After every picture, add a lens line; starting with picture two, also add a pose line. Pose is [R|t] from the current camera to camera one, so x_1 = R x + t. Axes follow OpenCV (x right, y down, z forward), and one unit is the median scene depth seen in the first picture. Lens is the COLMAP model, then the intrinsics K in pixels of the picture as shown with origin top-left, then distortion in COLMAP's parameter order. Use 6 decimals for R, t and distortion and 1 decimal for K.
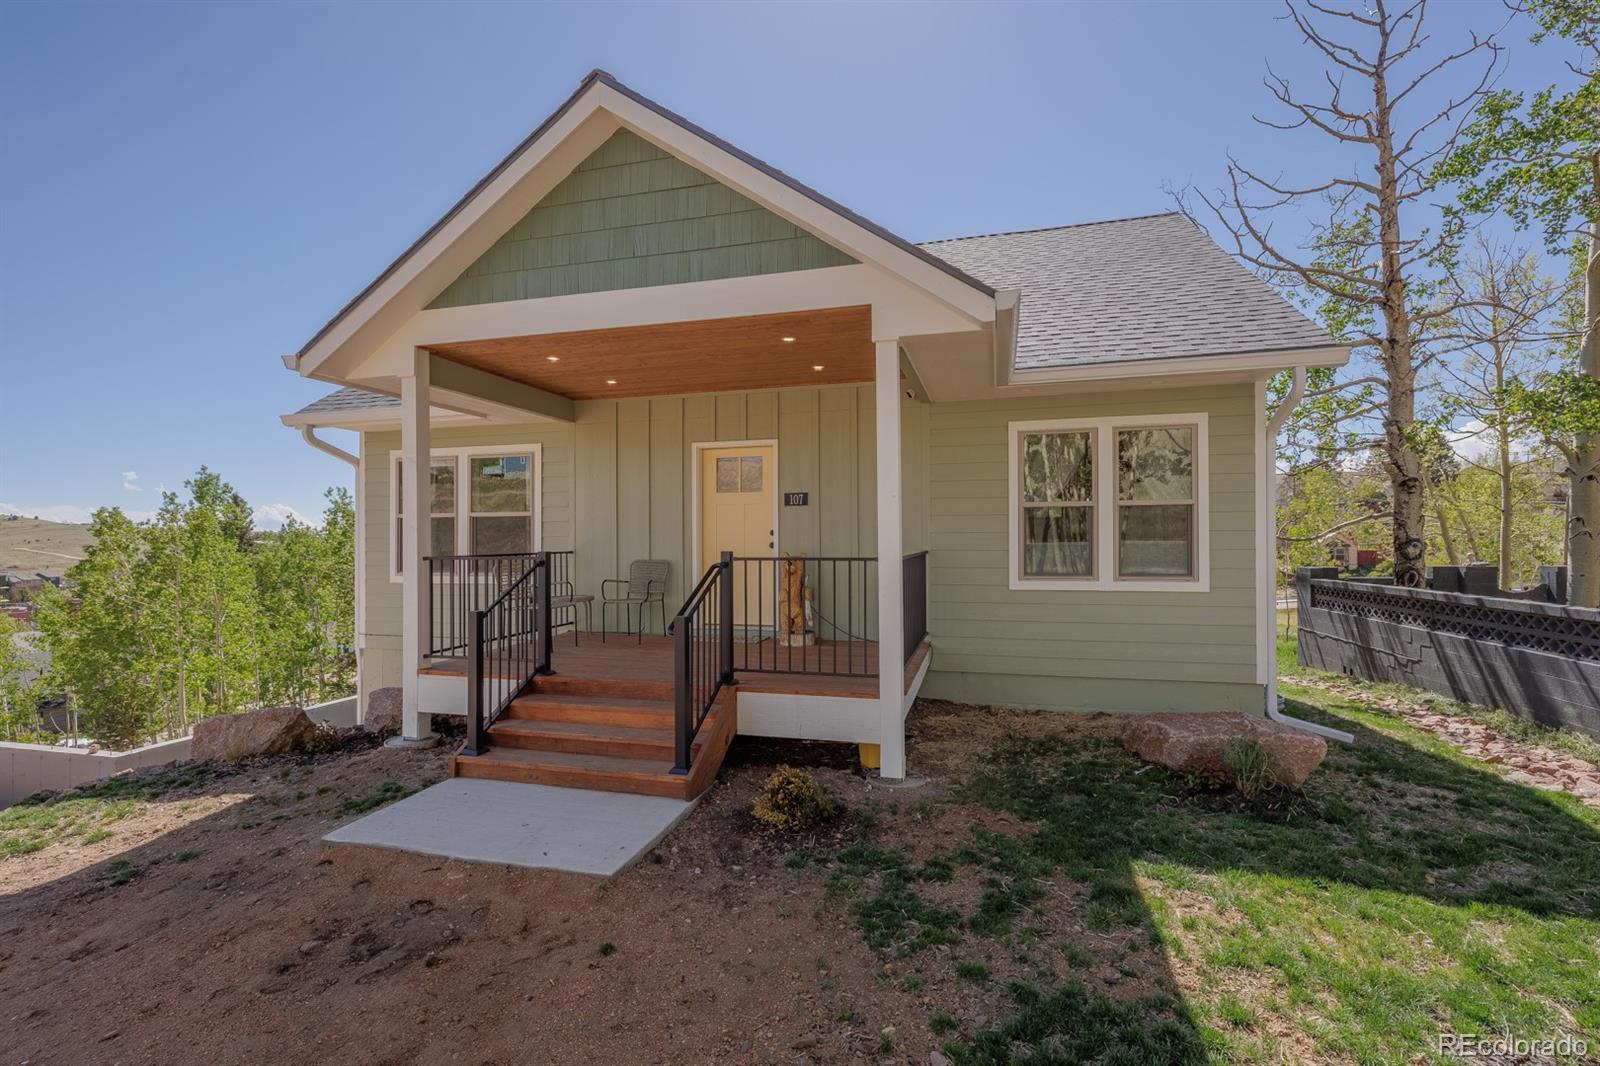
lens RADIAL K [[711.9, 0, 803.2], [0, 711.9, 537.6], [0, 0, 1]] dist [0.004949, -0.001736]
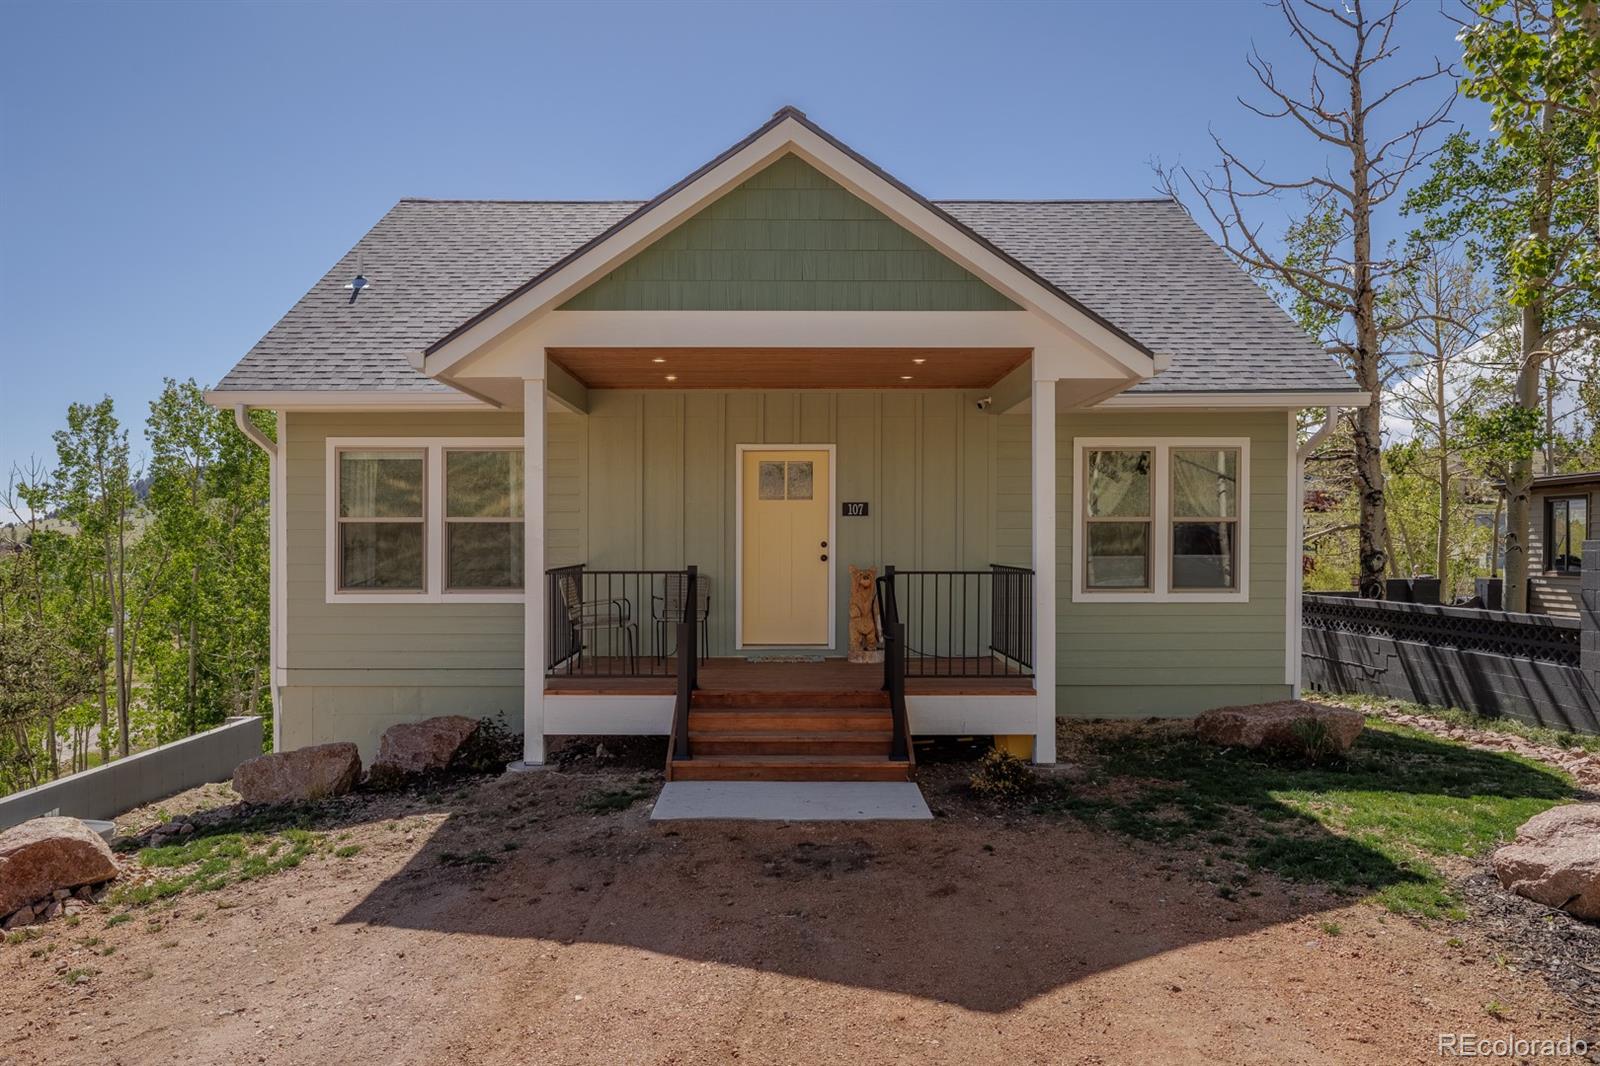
lens RADIAL K [[1112.8, 0, 778.0], [0, 1112.8, 565.0], [0, 0, 1]] dist [-0.008831, 0.005328]
pose [[0.966667, 0.000161, 0.256038, -0.523300], [-0.006162, 0.999725, 0.022637, -0.013710], [-0.255964, -0.023461, 0.966402, -0.426541]]
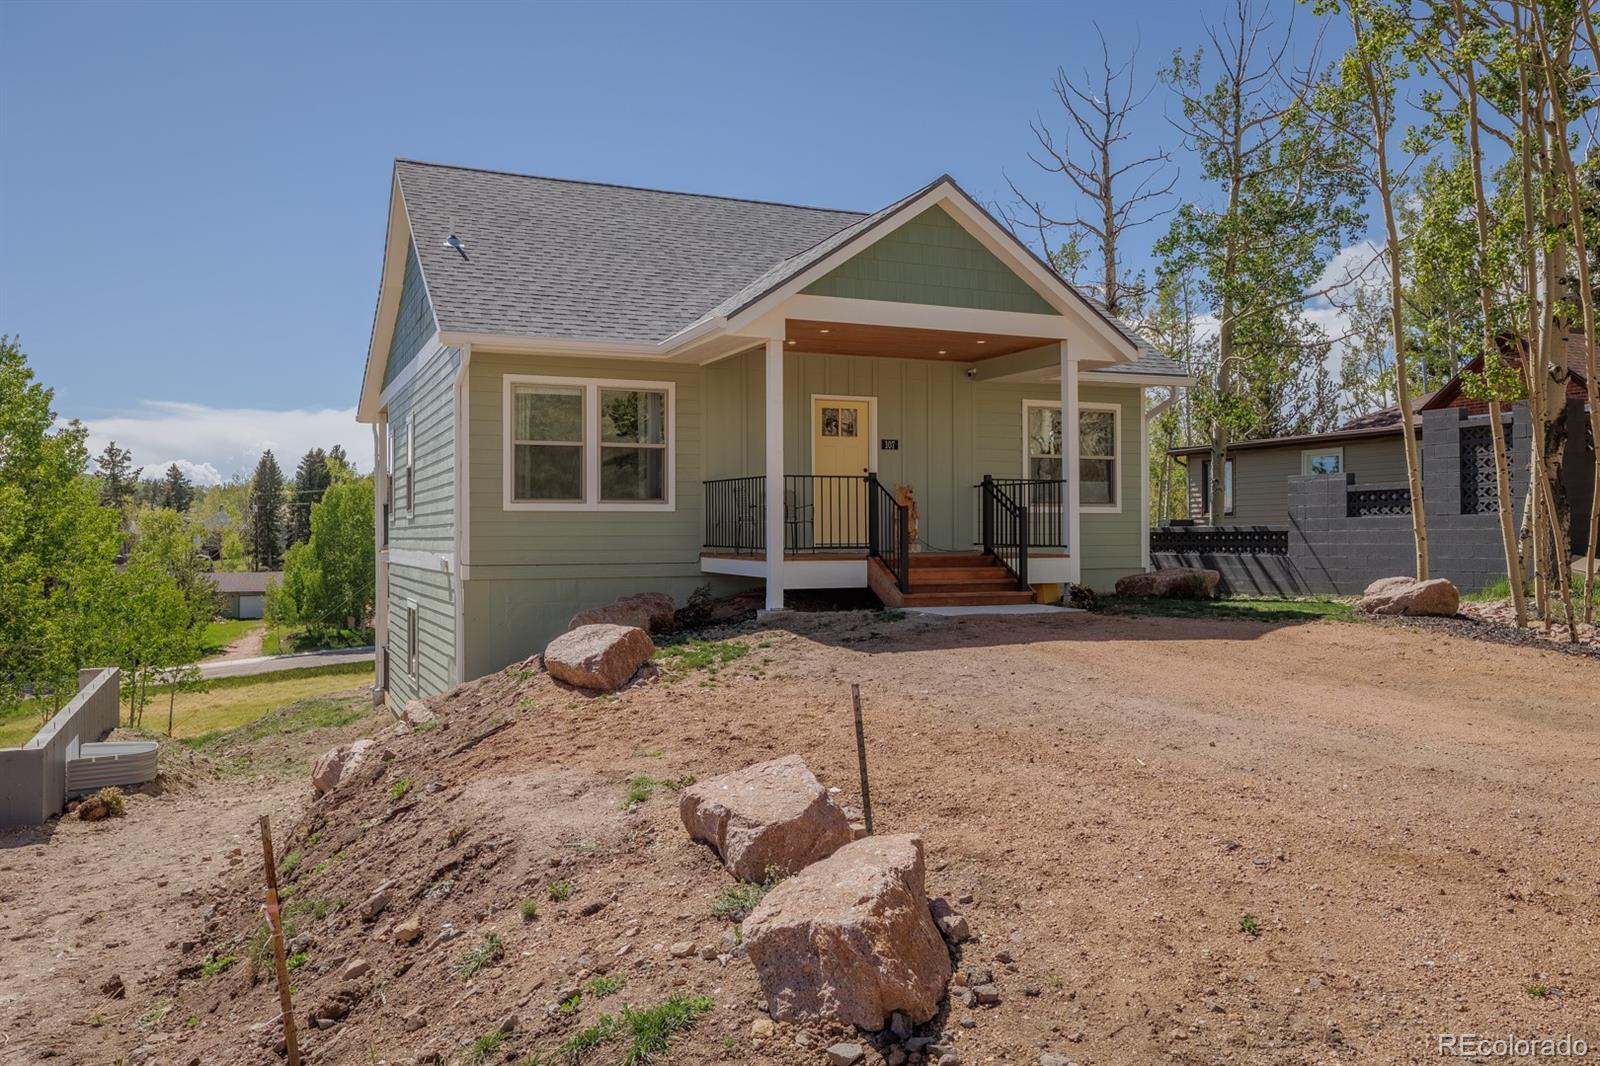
lens RADIAL K [[1259.6, 0, 802.0], [0, 1259.6, 532.4], [0, 0, 1]] dist [-0.005266, 0.000499]
pose [[0.777390, 0.003210, 0.629010, -1.706078], [-0.003701, 0.999993, -0.000529, 0.117178], [-0.629008, -0.001917, 0.777397, -0.741272]]
